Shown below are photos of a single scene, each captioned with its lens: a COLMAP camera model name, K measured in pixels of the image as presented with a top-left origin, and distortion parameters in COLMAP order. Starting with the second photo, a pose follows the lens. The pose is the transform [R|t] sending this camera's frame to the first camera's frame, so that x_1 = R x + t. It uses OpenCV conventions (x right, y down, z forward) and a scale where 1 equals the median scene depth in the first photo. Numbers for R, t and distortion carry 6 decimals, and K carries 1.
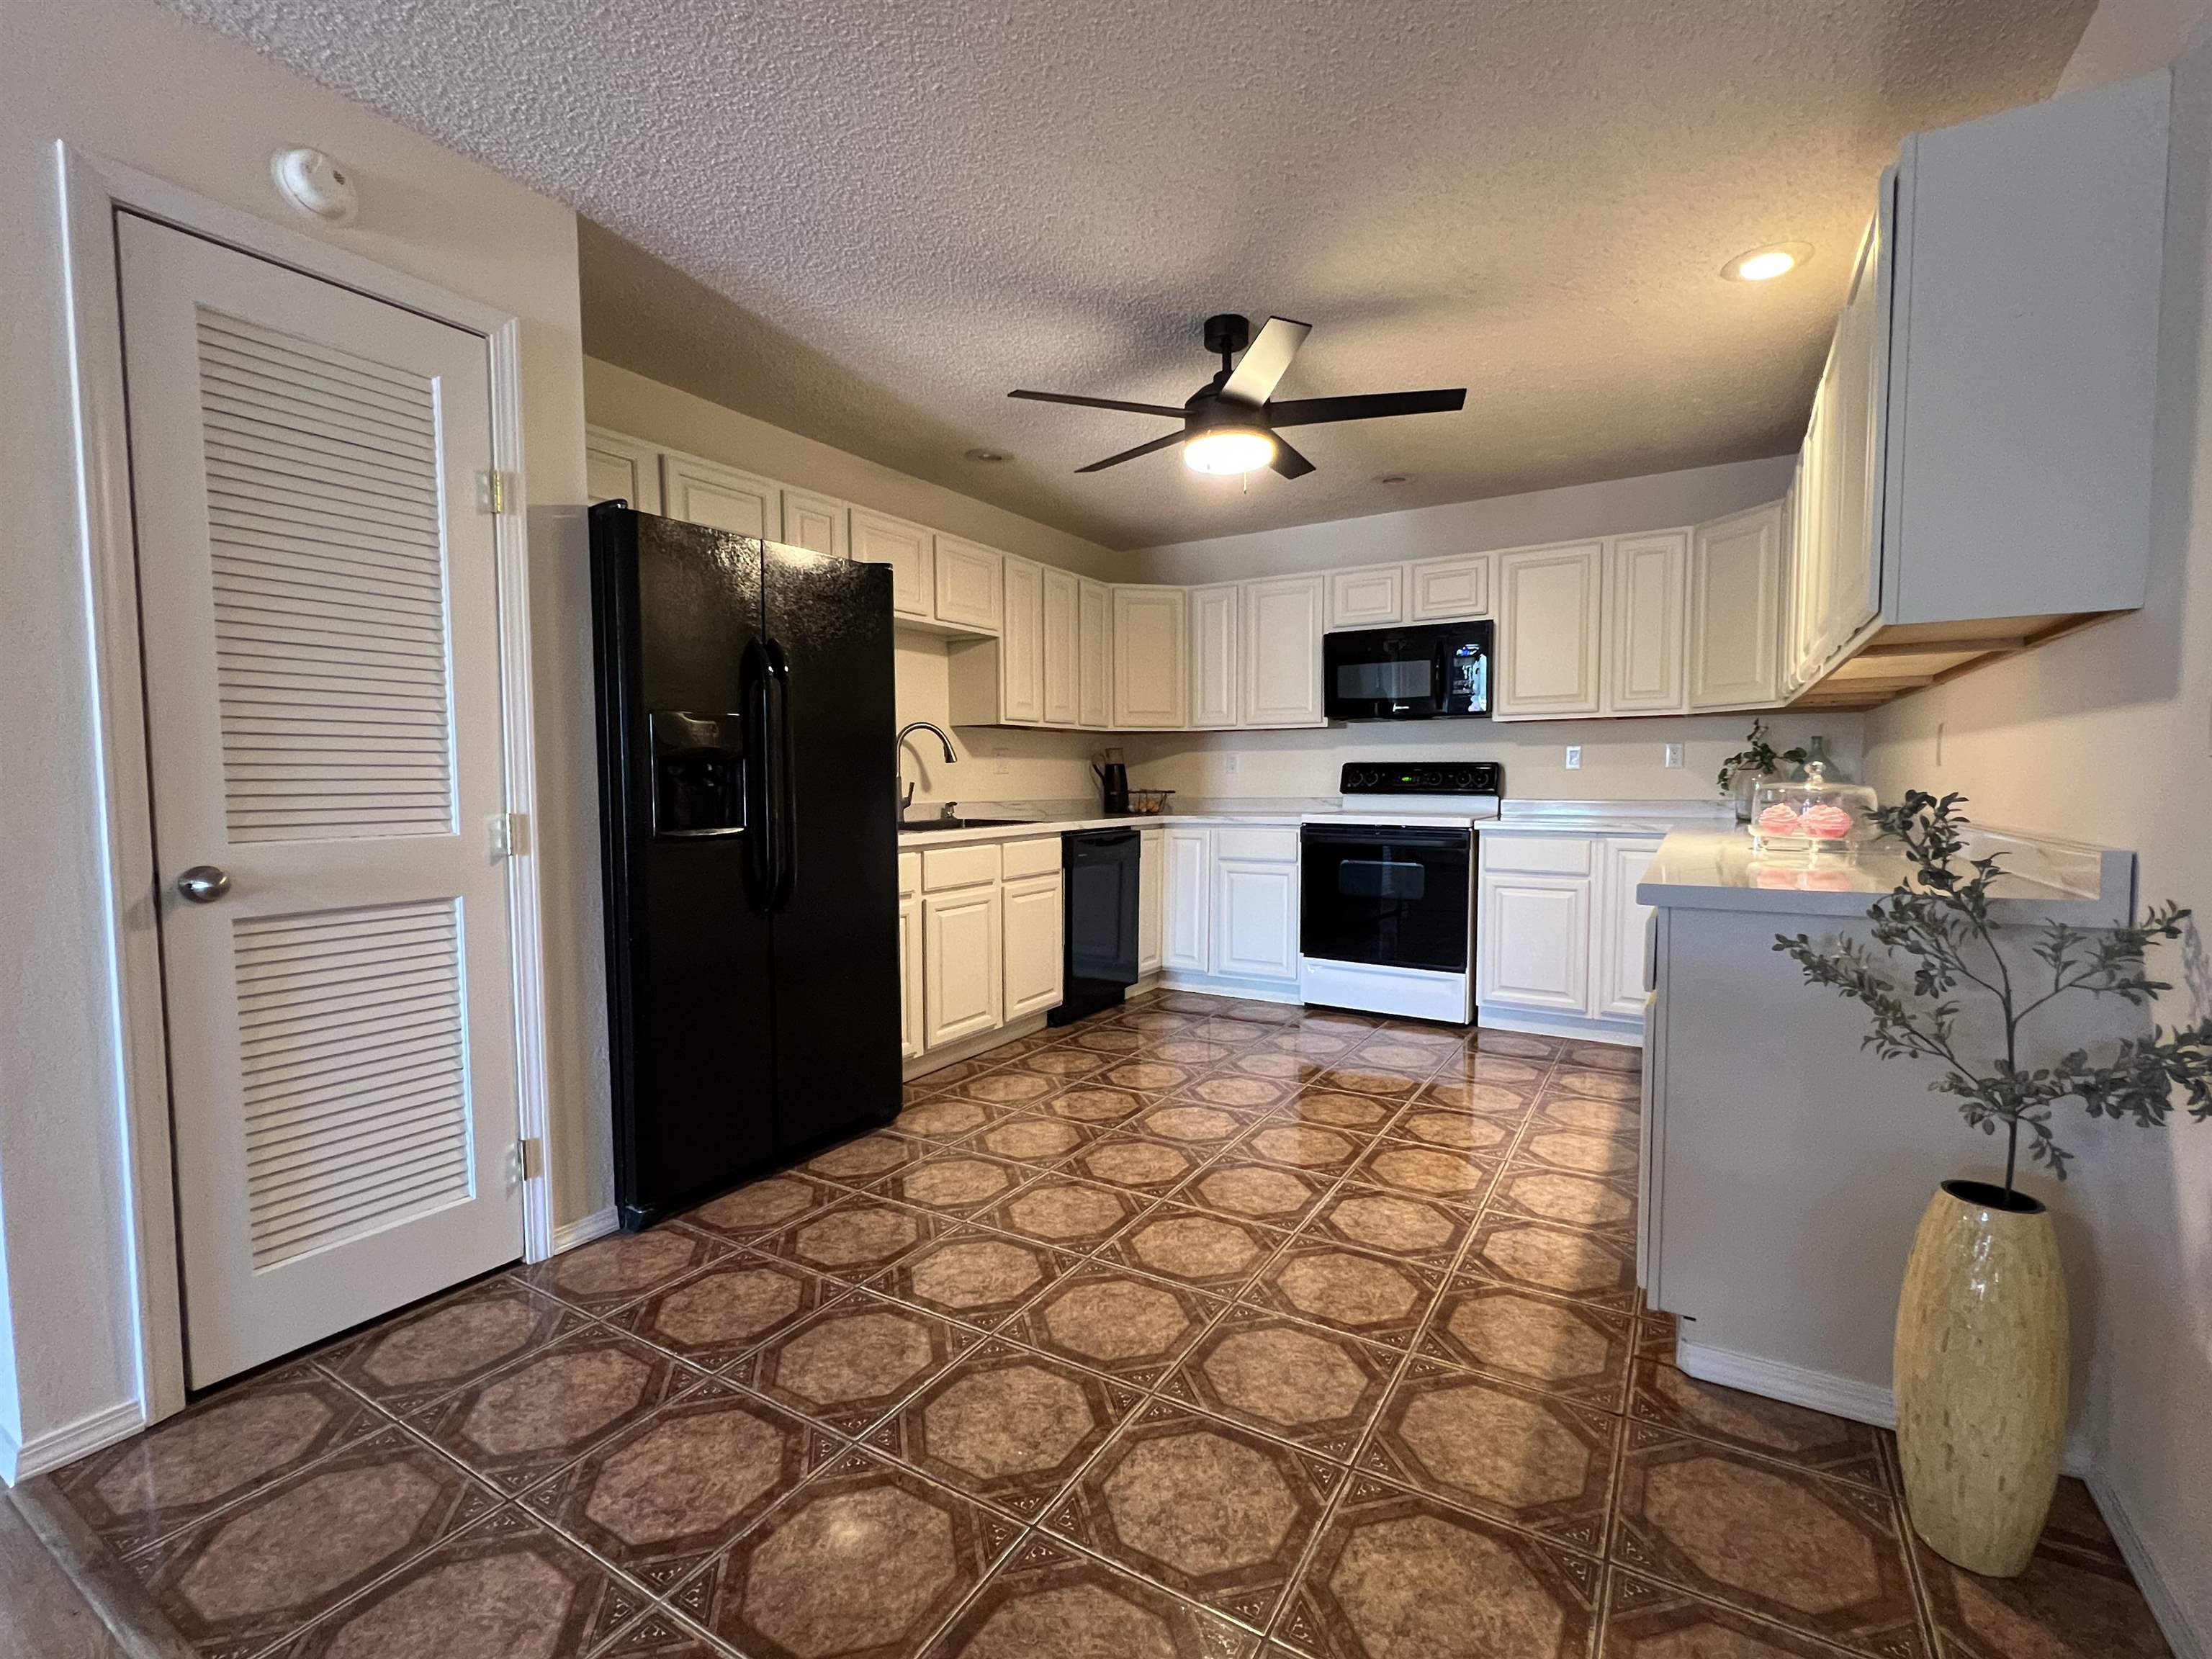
lens RADIAL K [[987.0, 0, 1108.2], [0, 987.0, 831.5], [0, 0, 1]] dist [-0.005170, 0.000548]
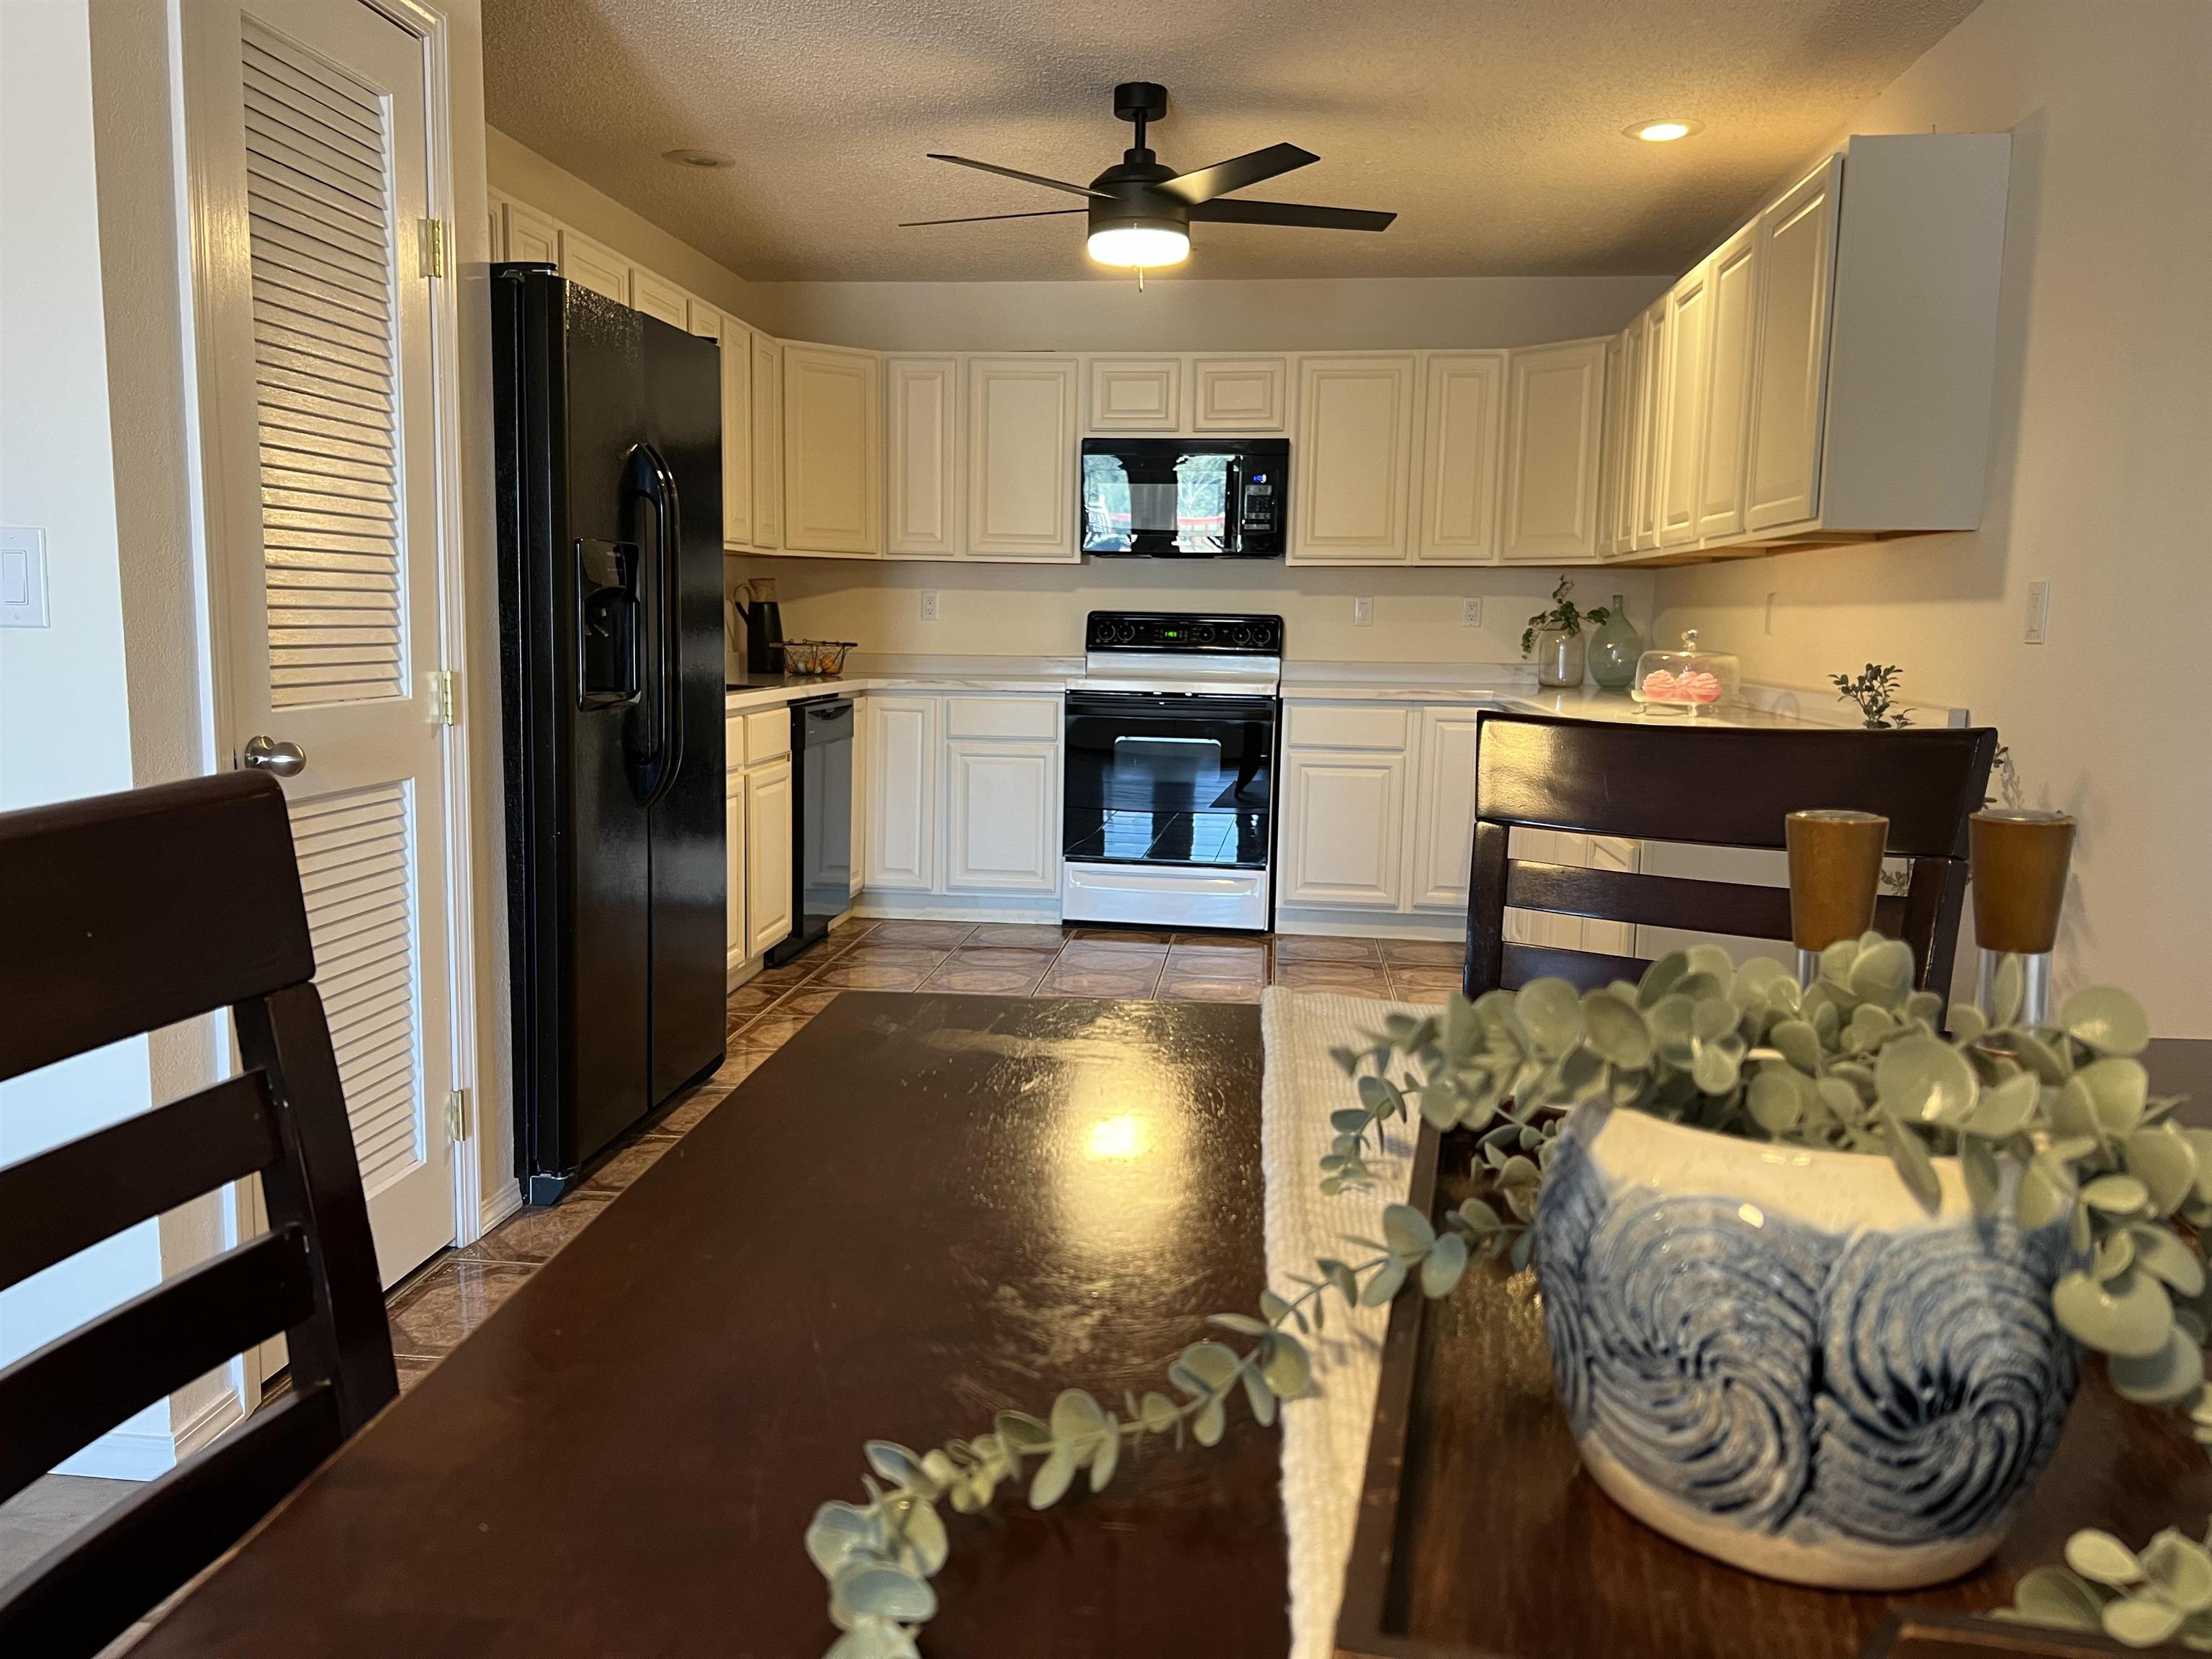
lens RADIAL K [[1663.9, 0, 1100.8], [0, 1663.9, 830.7], [0, 0, 1]] dist [0.028944, -0.012842]
pose [[0.907131, -0.033078, 0.419546, -0.359009], [0.001499, 0.997154, 0.075377, 0.004269], [-0.420846, -0.067748, 0.904599, -0.213400]]
